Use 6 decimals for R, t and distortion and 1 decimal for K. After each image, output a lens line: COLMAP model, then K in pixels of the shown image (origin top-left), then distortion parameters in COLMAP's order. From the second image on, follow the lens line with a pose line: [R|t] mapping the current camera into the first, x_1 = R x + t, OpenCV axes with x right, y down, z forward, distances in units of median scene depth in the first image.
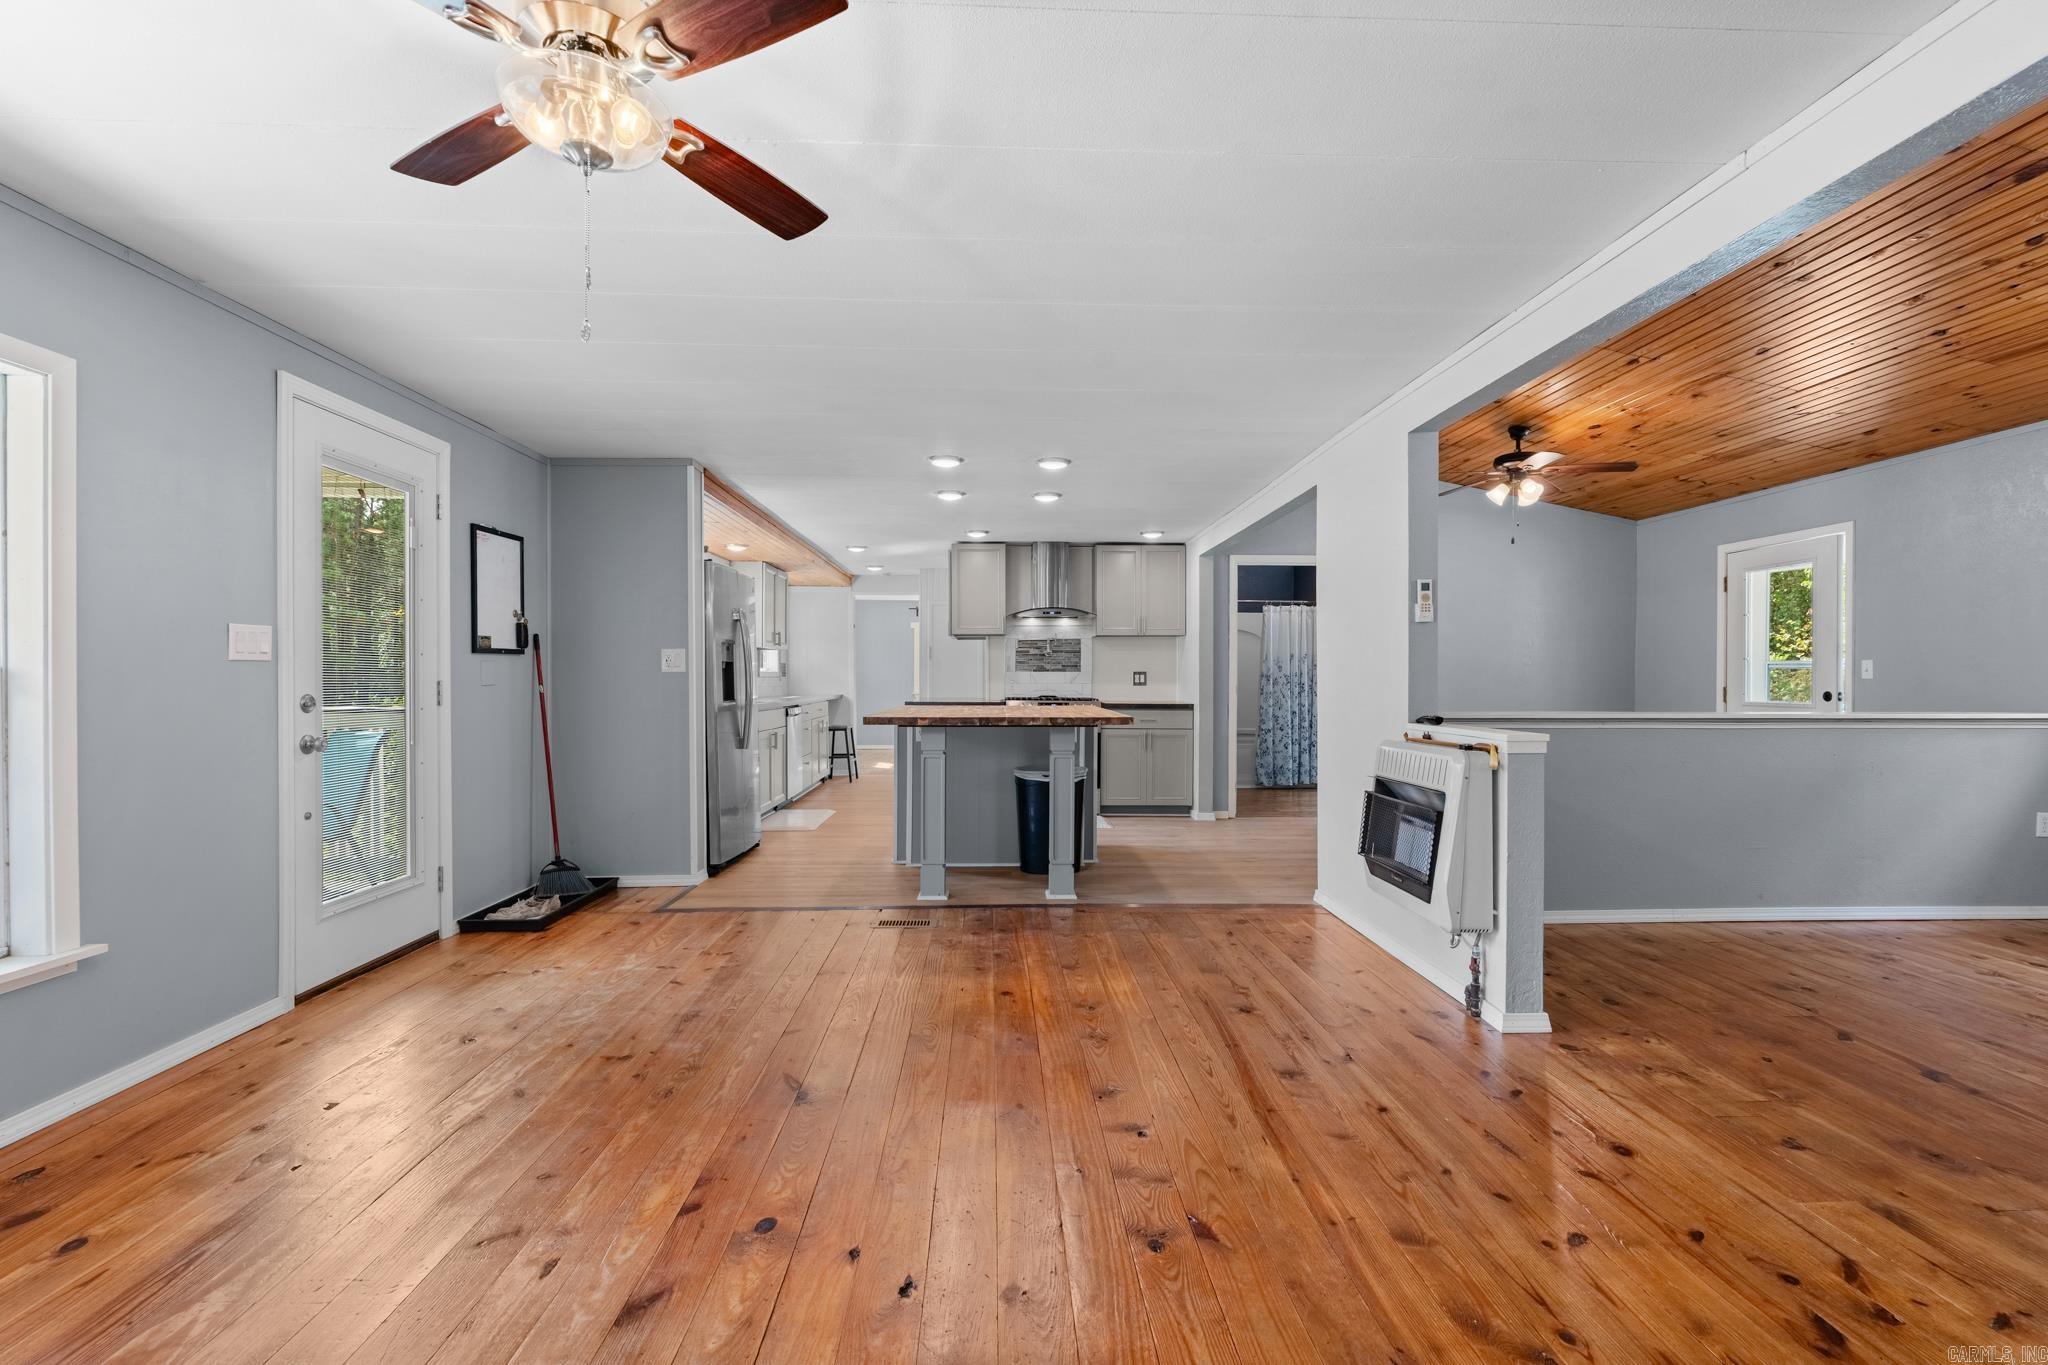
lens RADIAL K [[921.1, 0, 1019.3], [0, 921.1, 681.2], [0, 0, 1]] dist [-0.004056, 0.000227]
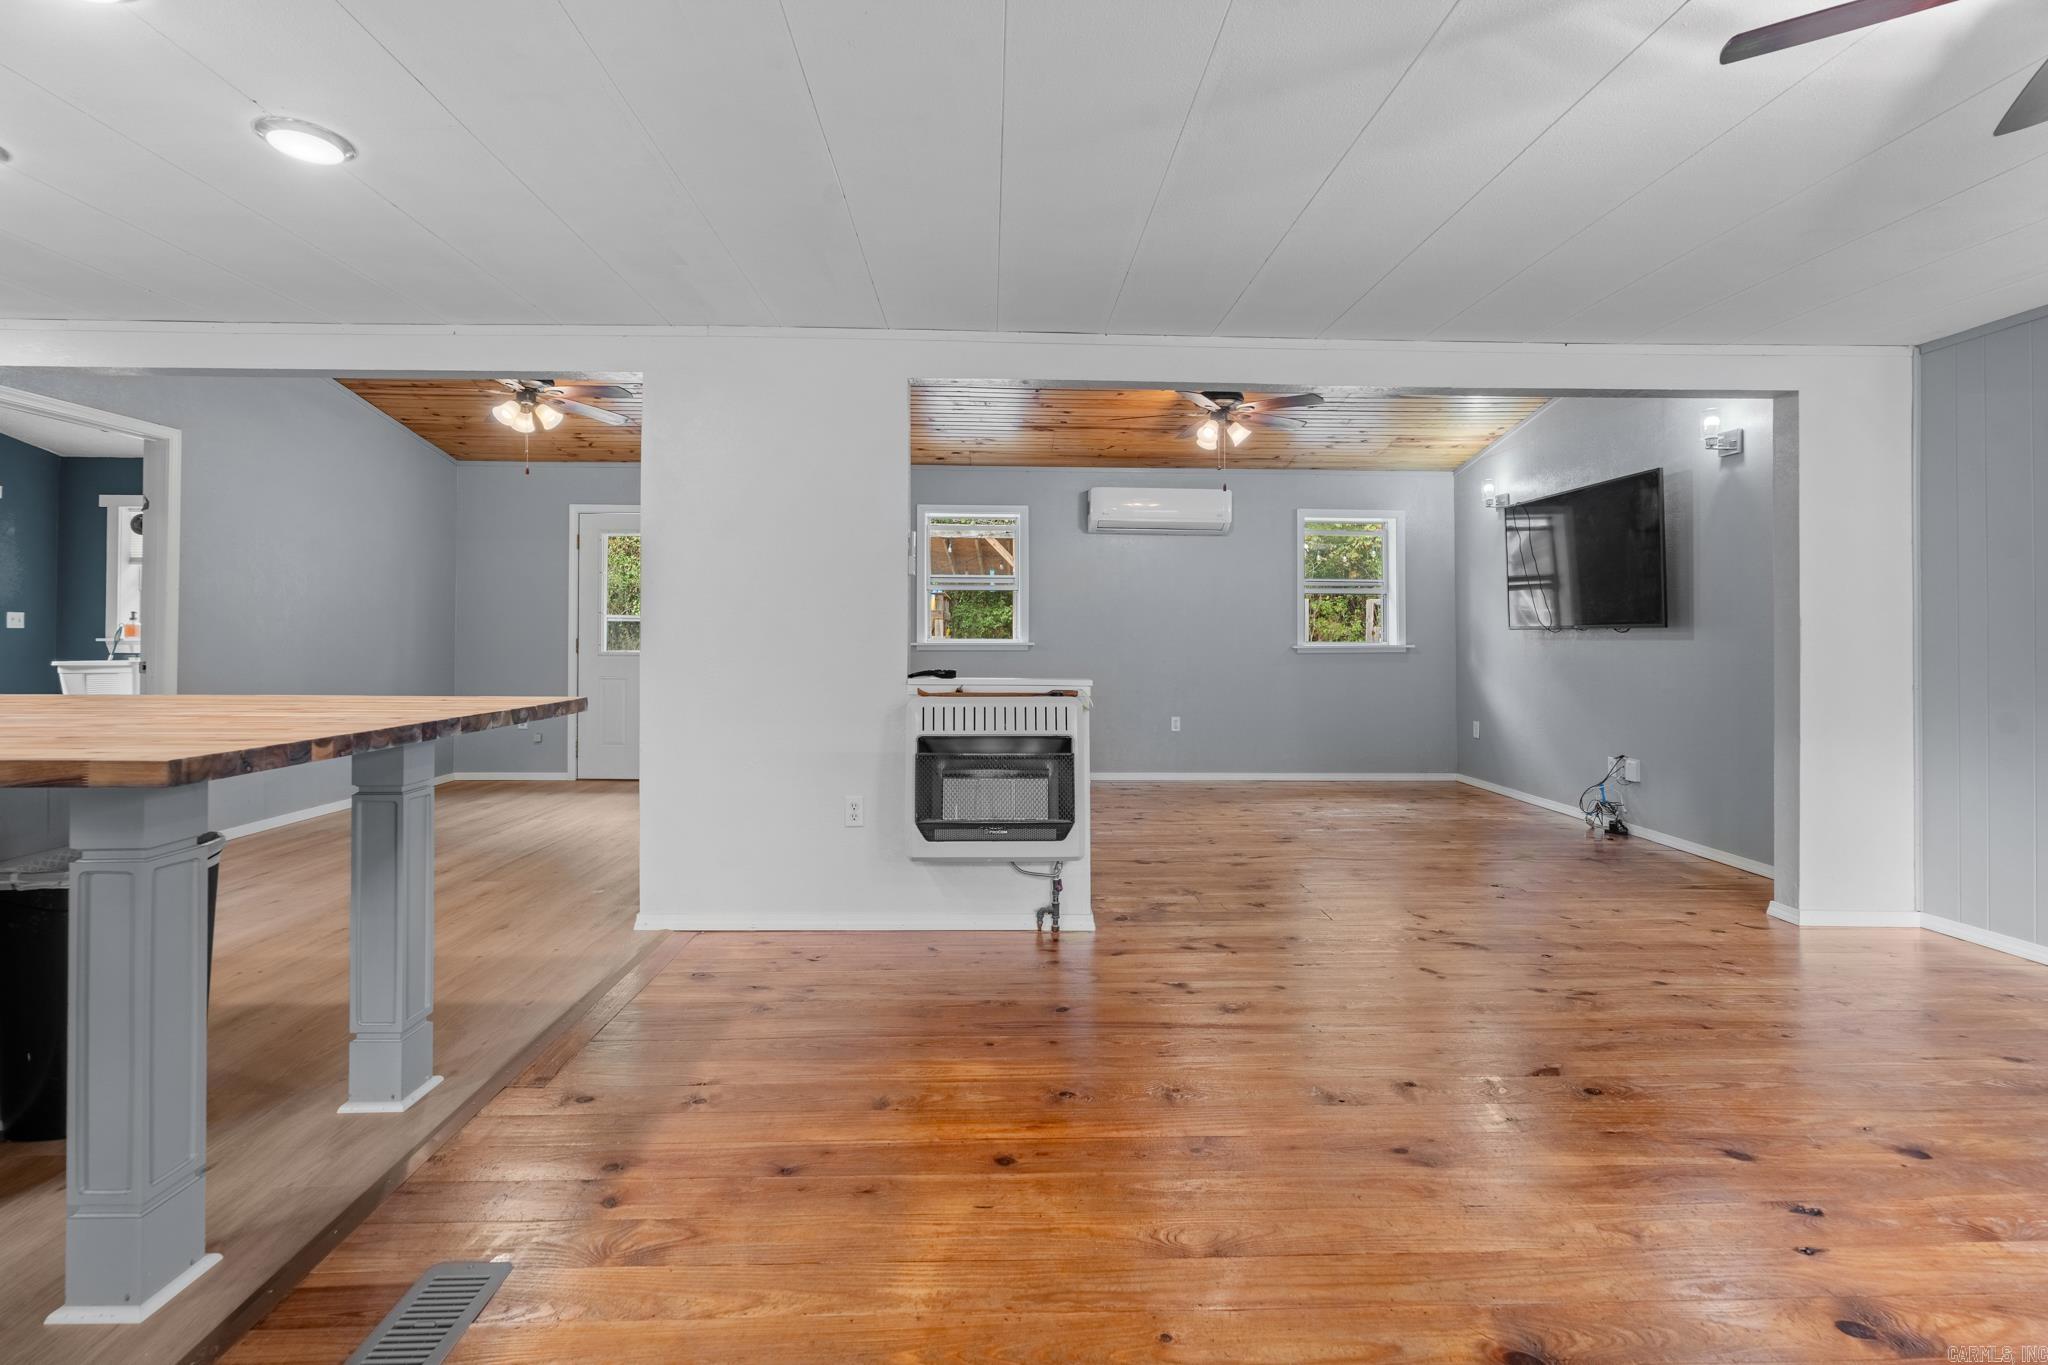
lens RADIAL K [[925.9, 0, 1029.1], [0, 925.9, 627.9], [0, 0, 1]] dist [-0.001136, -0.000237]
pose [[-0.004486, 0.006413, 0.999969, -0.553768], [-0.003601, 0.999973, -0.006429, -0.001868], [-0.999983, -0.003630, -0.004463, 0.888442]]
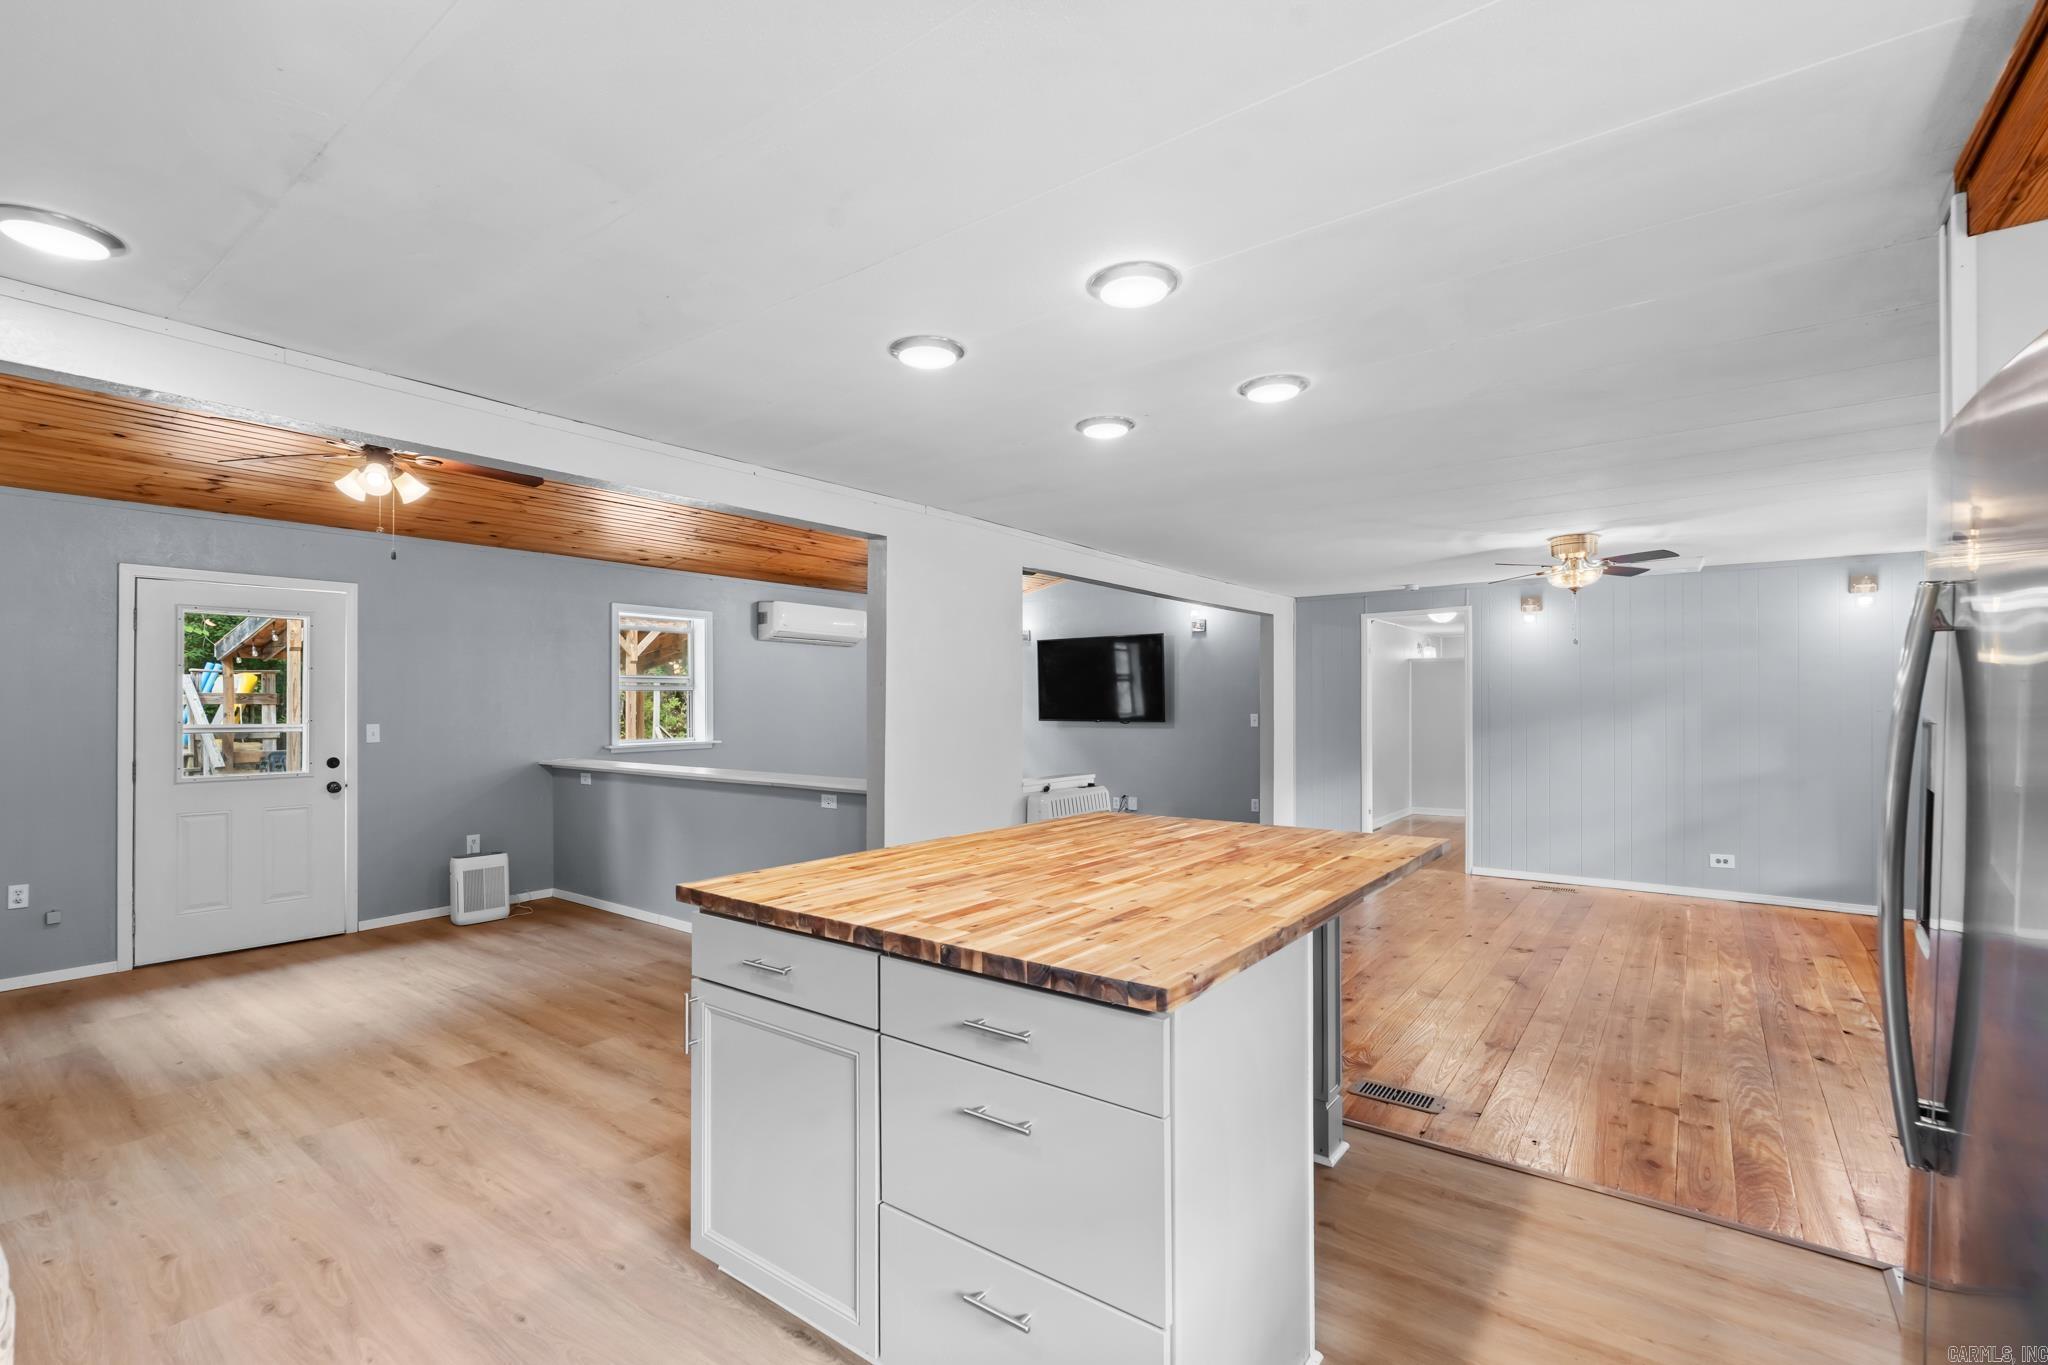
lens RADIAL K [[900.7, 0, 1023.1], [0, 900.7, 672.9], [0, 0, 1]] dist [-0.006247, -0.000482]
pose [[-0.781226, 0.019240, 0.623951, -0.408788], [0.001654, 0.999585, -0.028752, -0.077781], [-0.624246, -0.021430, -0.780934, 2.057352]]
